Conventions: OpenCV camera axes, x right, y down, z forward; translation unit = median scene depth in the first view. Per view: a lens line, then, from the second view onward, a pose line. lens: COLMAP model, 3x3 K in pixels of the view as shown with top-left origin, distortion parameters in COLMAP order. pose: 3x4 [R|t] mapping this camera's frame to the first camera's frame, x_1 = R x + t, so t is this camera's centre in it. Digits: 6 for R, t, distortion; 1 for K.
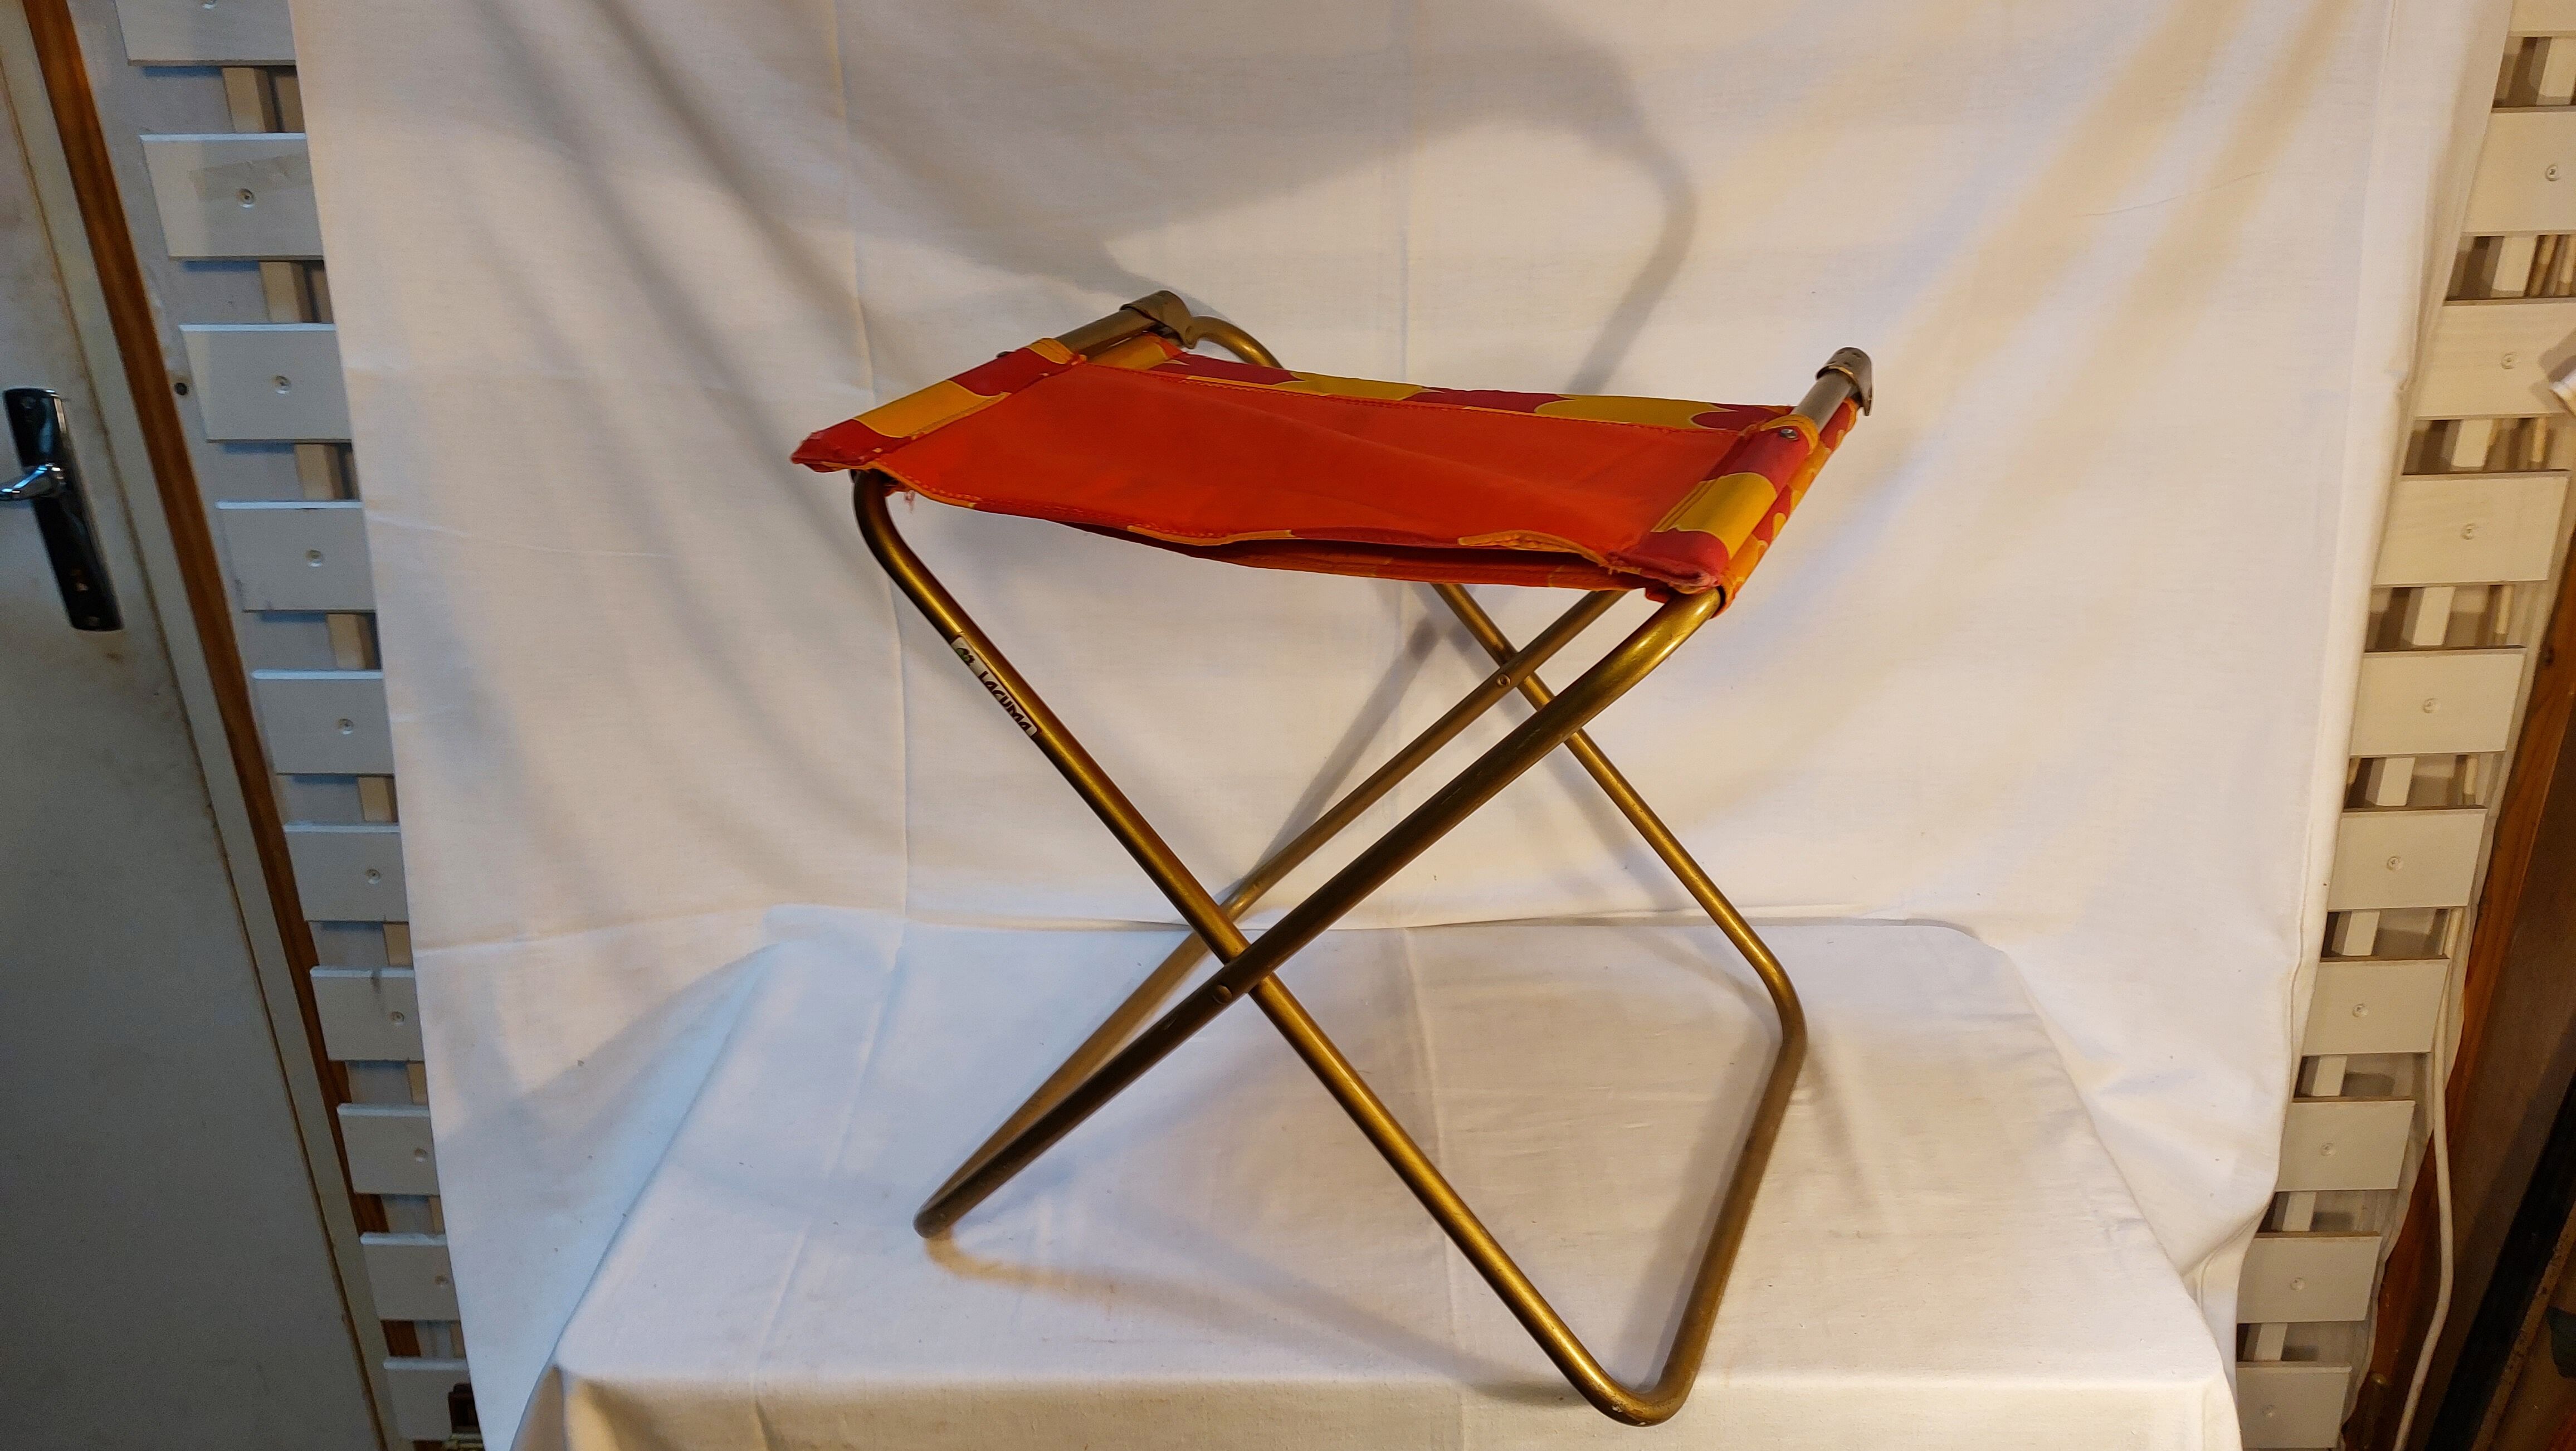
lens RADIAL K [[1810.5, 0, 1330.3], [0, 1810.5, 714.0], [0, 0, 1]] dist [0.046938, -0.039358]
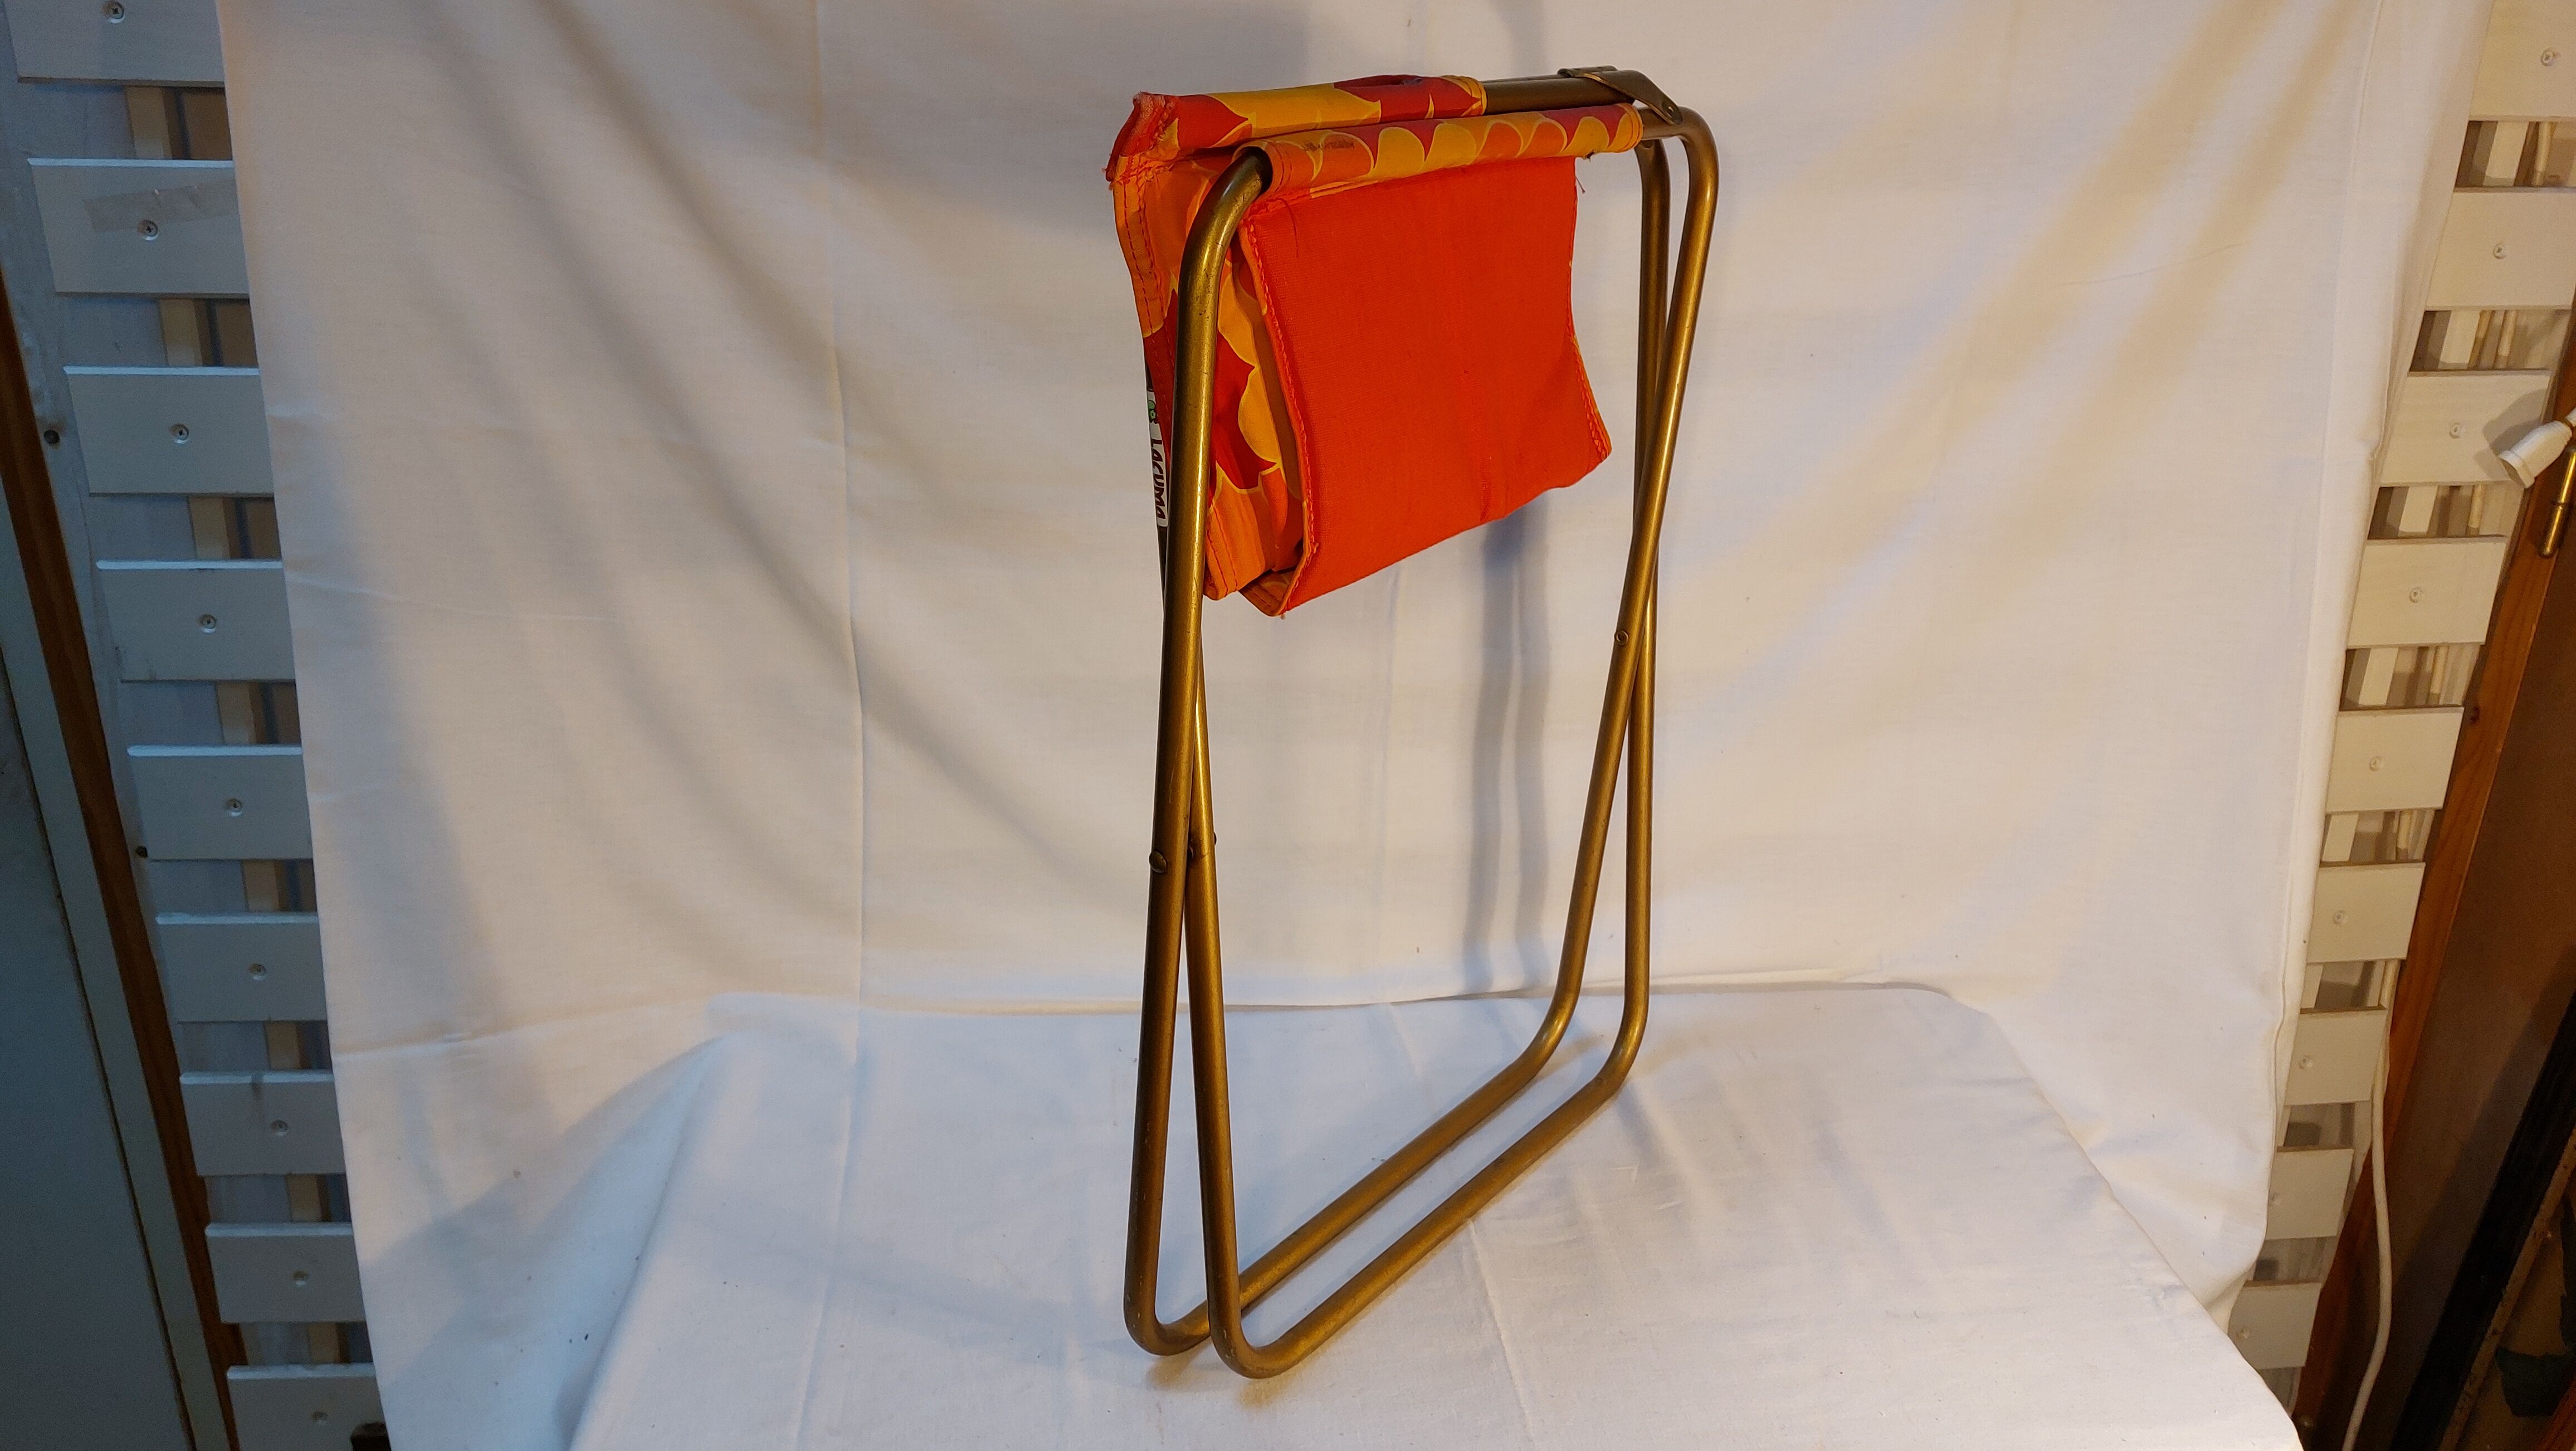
lens RADIAL K [[1810.5, 0, 1288.1], [0, 1810.5, 707.4], [0, 0, 1]] dist [0.046938, -0.039358]
pose [[0.994425, -0.006203, 0.105268, -0.117051], [0.009455, 0.999492, -0.030423, -0.010641], [-0.105026, 0.031249, 0.993978, 0.040334]]
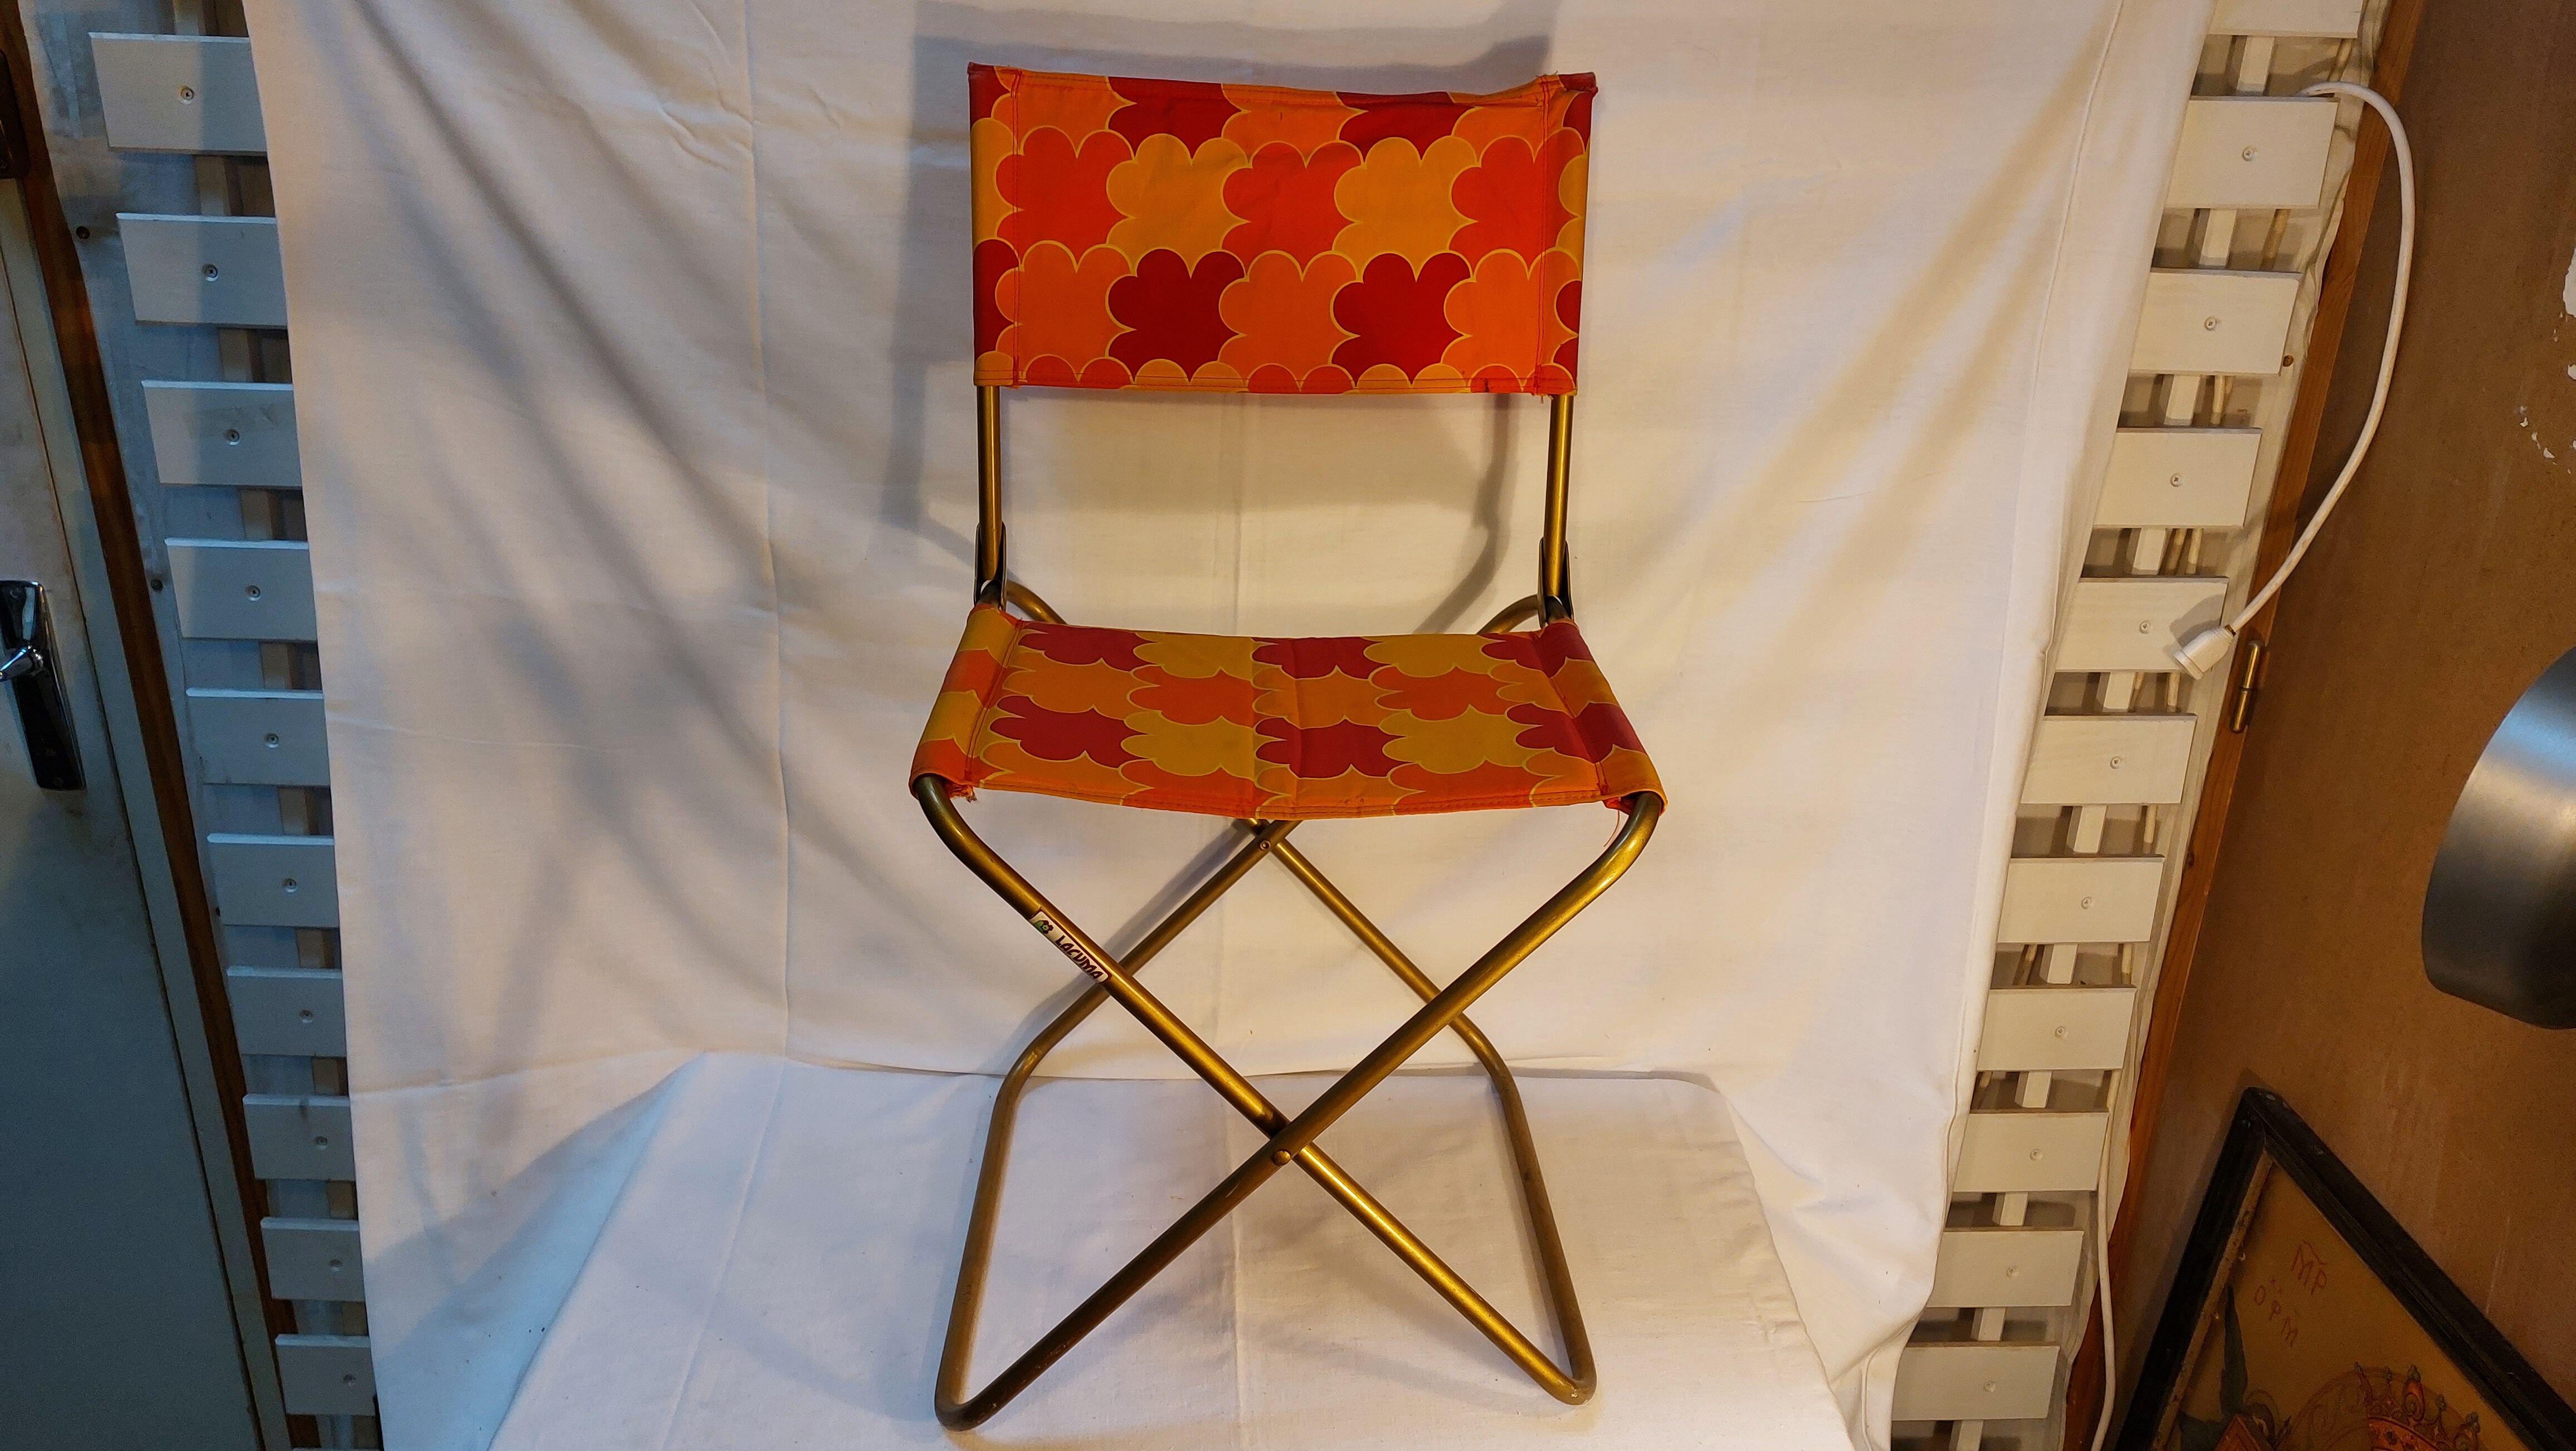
lens RADIAL K [[1810.5, 0, 1305.6], [0, 1810.5, 706.7], [0, 0, 1]] dist [0.046938, -0.039358]
pose [[0.998172, 0.024985, 0.055028, 0.021449], [-0.023373, 0.999284, -0.029758, -0.086475], [-0.055732, 0.028417, 0.998041, -0.168186]]
